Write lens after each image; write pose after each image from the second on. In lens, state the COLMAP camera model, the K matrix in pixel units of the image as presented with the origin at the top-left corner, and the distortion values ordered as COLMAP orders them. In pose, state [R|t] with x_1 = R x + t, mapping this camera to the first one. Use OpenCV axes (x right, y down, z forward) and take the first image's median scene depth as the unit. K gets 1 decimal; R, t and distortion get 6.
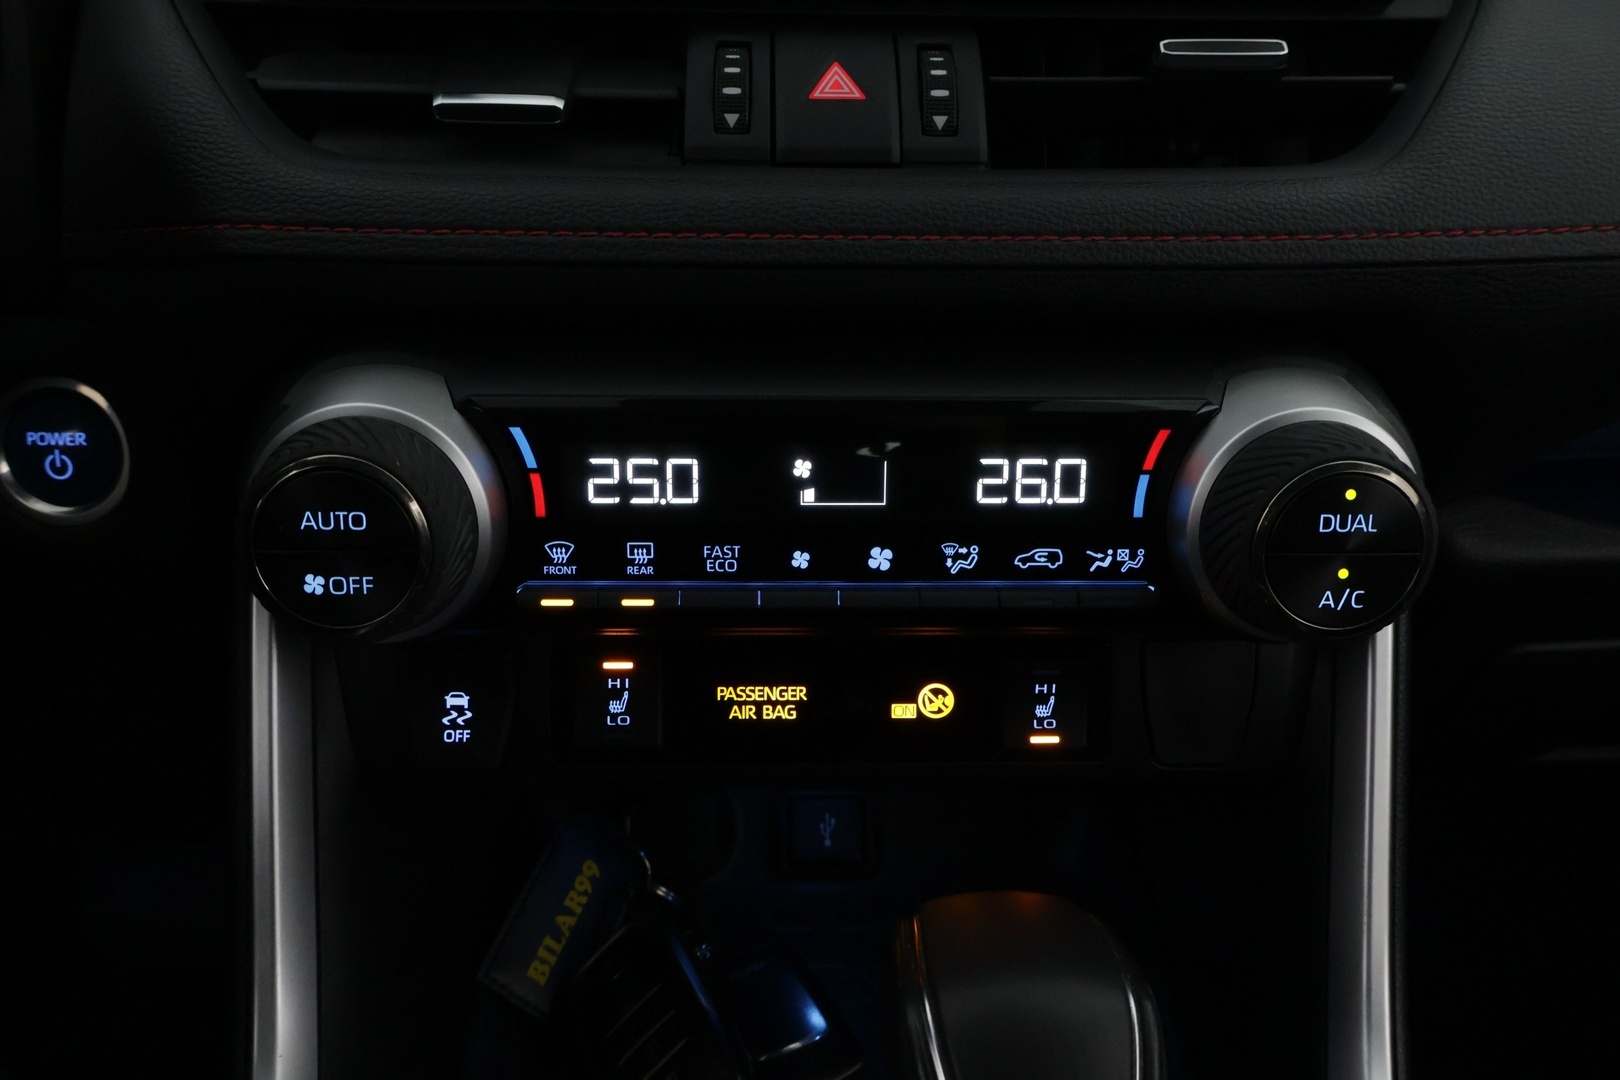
lens RADIAL K [[1357.2, 0, 813.4], [0, 1357.2, 526.7], [0, 0, 1]] dist [0.000841, 0.005639]
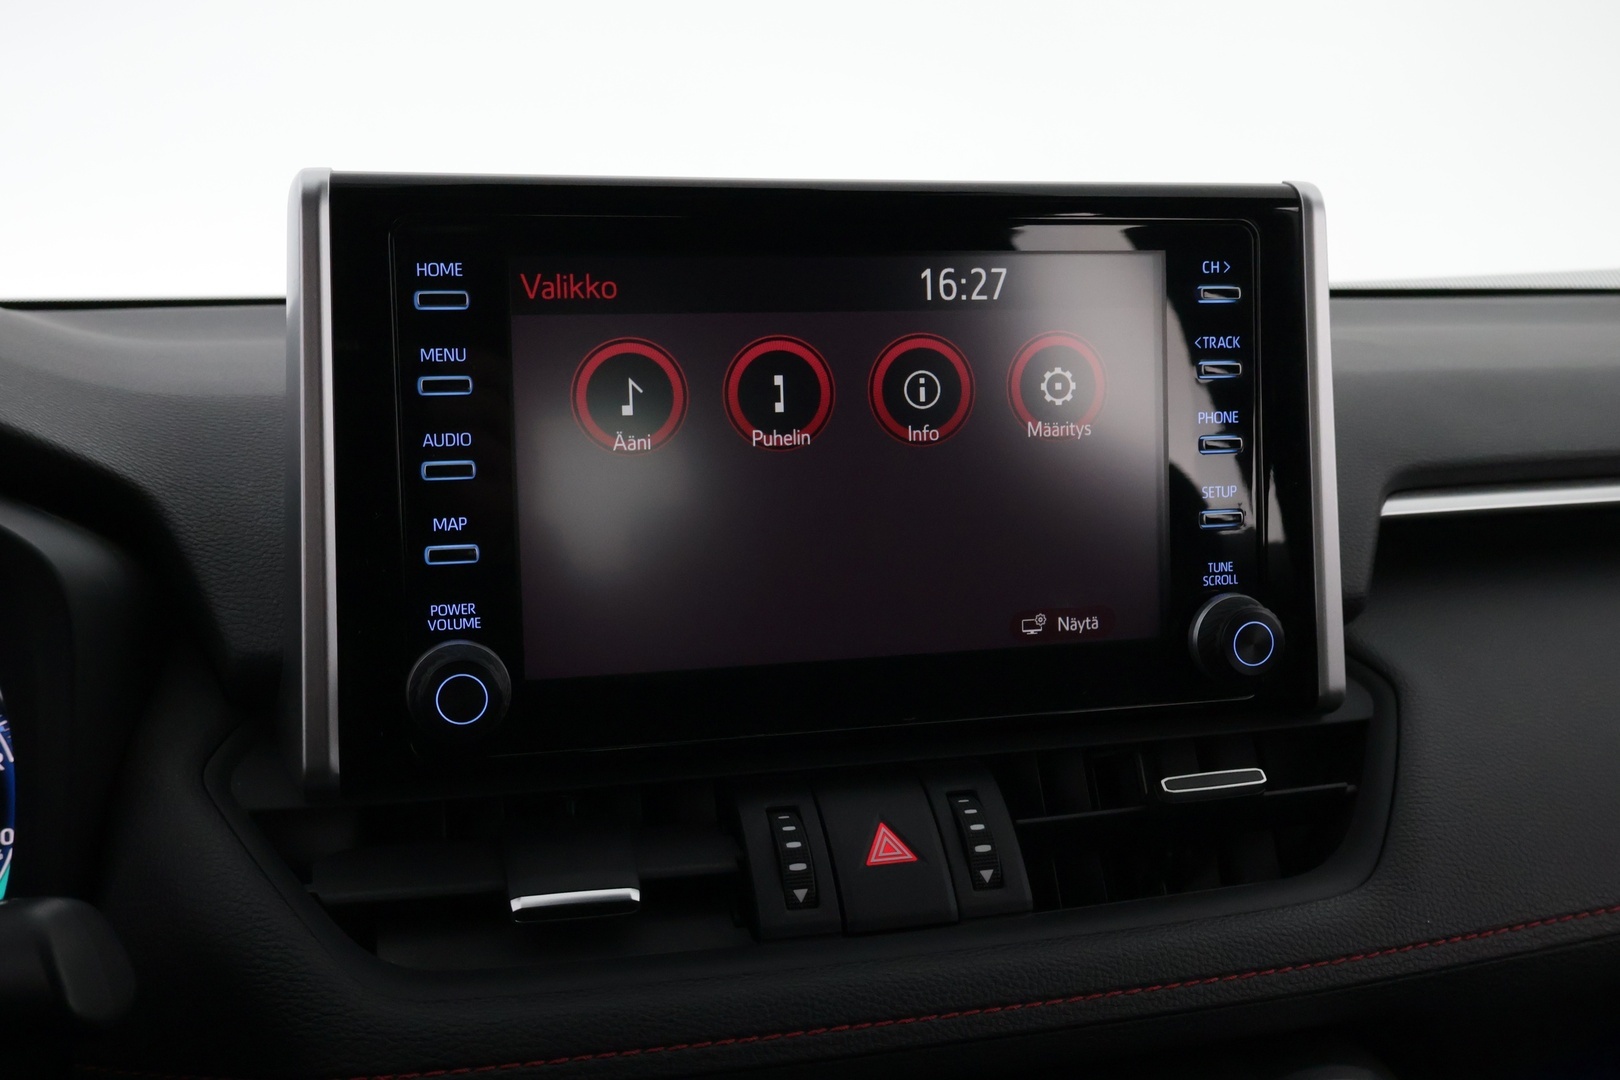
lens RADIAL K [[1647.5, 0, 810.9], [0, 1647.5, 533.6], [0, 0, 1]] dist [0.010625, 0.000000]
pose [[0.972700, -0.052950, 0.225943, -0.310836], [0.105335, 0.968285, -0.226558, -0.266864], [-0.206781, 0.244173, 0.947429, -0.268700]]
